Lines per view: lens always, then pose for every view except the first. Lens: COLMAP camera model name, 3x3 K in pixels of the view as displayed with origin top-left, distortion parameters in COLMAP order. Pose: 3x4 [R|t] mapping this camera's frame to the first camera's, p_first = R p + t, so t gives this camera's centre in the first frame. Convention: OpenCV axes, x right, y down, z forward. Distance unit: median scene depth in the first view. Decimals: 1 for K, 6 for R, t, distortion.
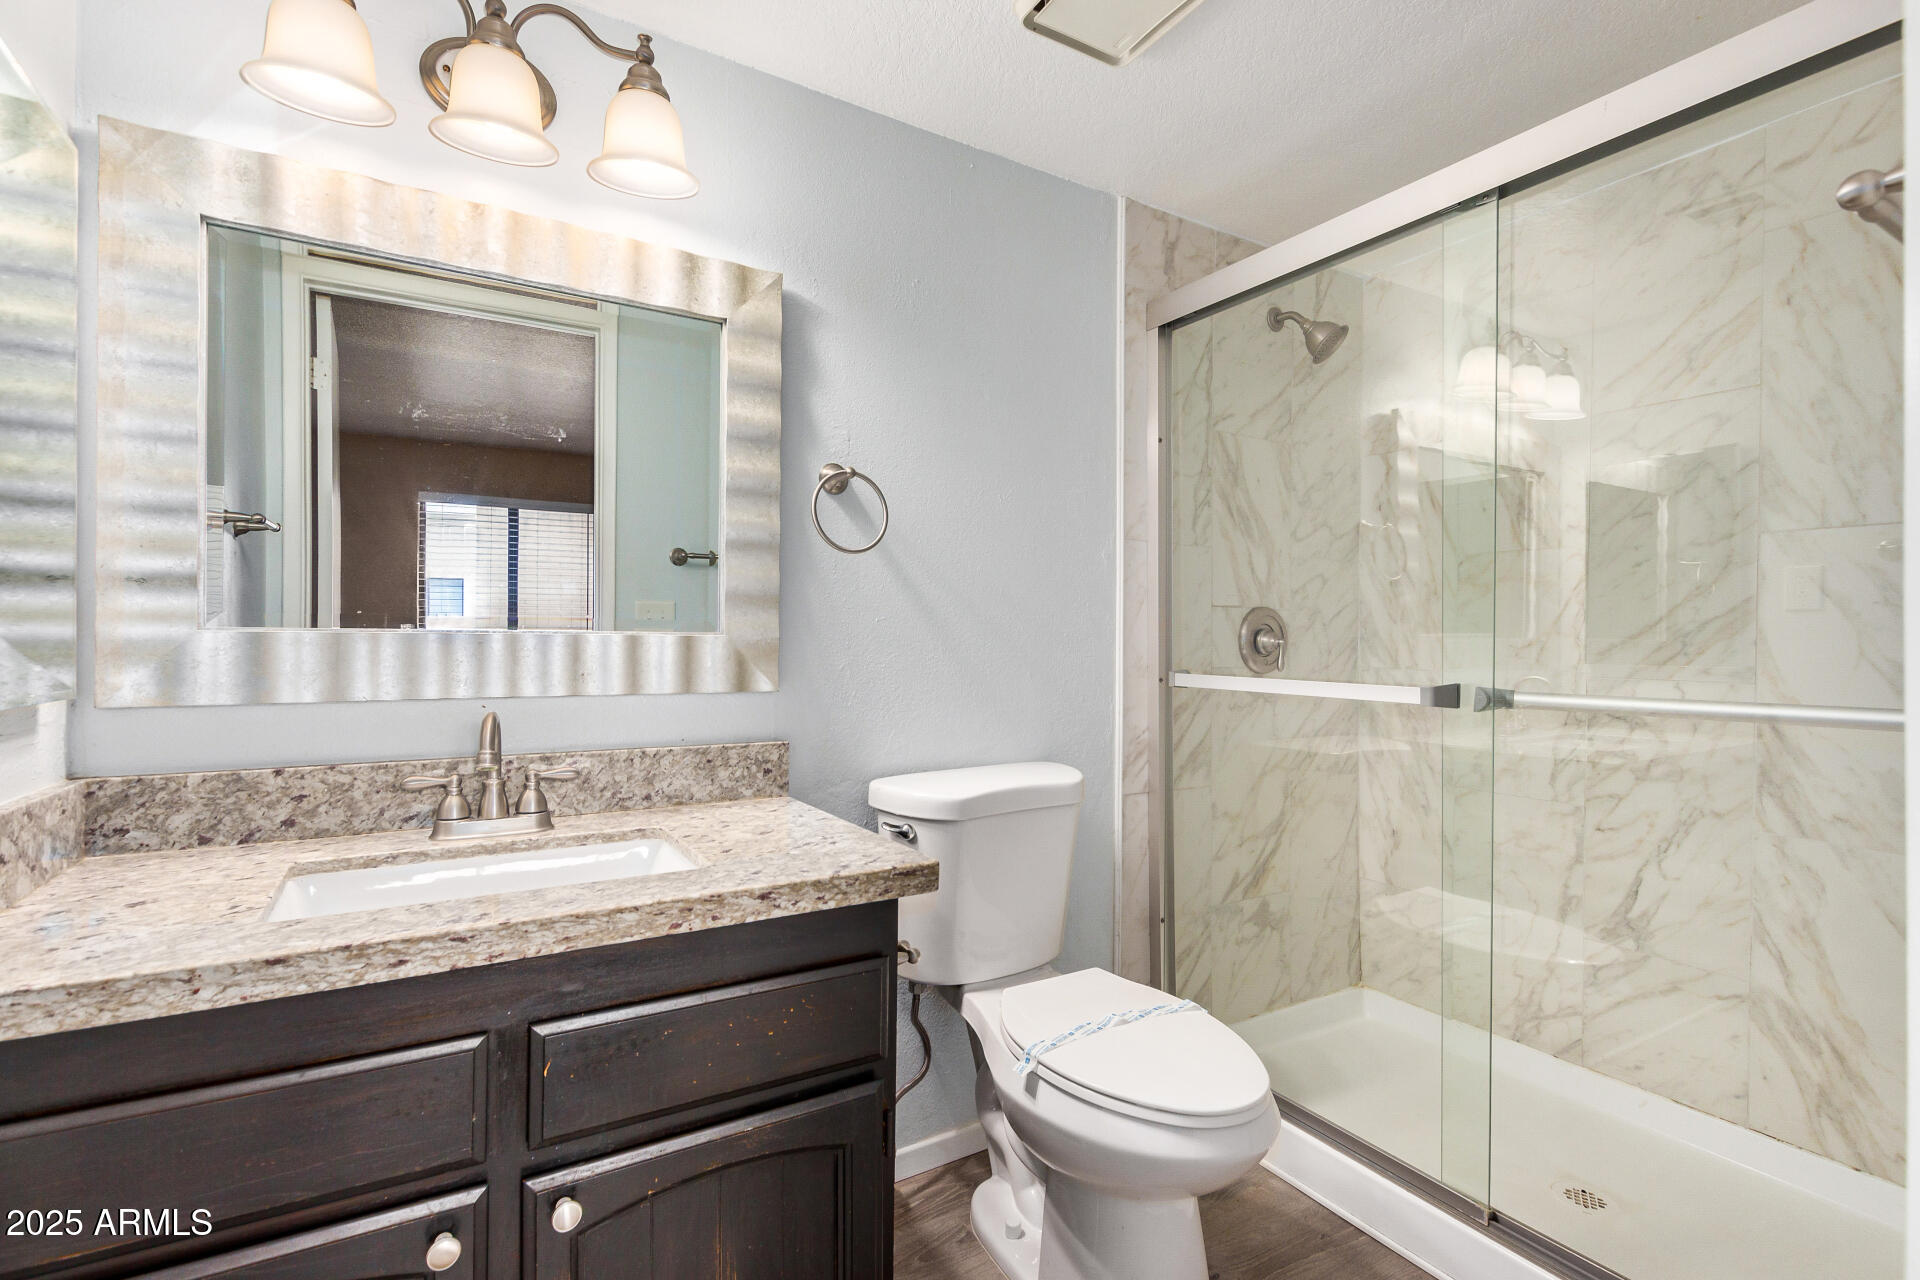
lens RADIAL K [[899.3, 0, 965.3], [0, 899.3, 645.0], [0, 0, 1]] dist [0.008040, -0.000671]
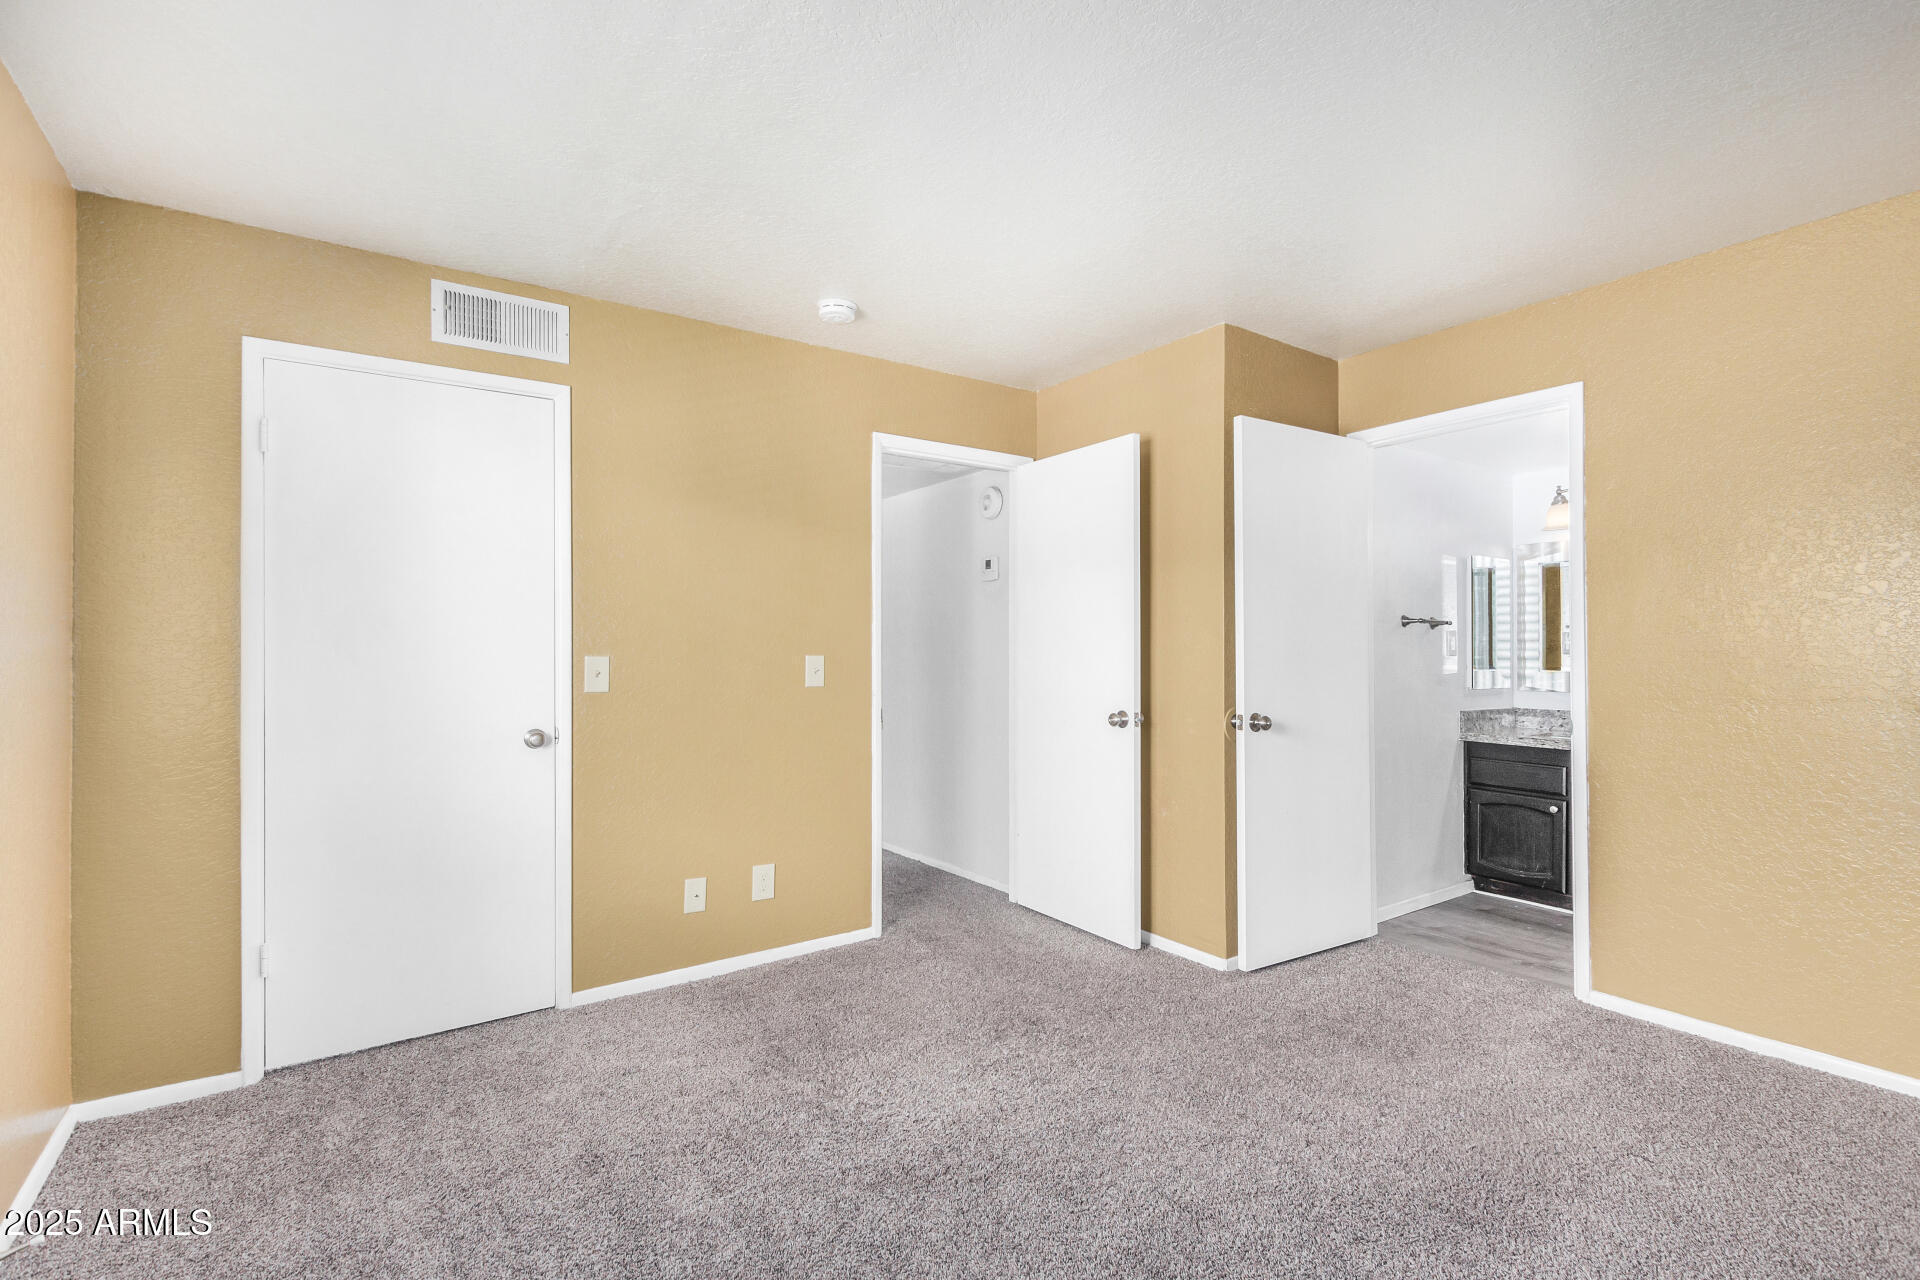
lens RADIAL K [[899.3, 0, 965.3], [0, 899.3, 645.0], [0, 0, 1]] dist [0.008040, -0.000671]
pose [[0.056264, -0.011769, -0.998347, 2.721002], [0.000572, 0.999931, -0.011755, -0.076997], [0.998416, 0.000090, 0.056267, -1.283621]]
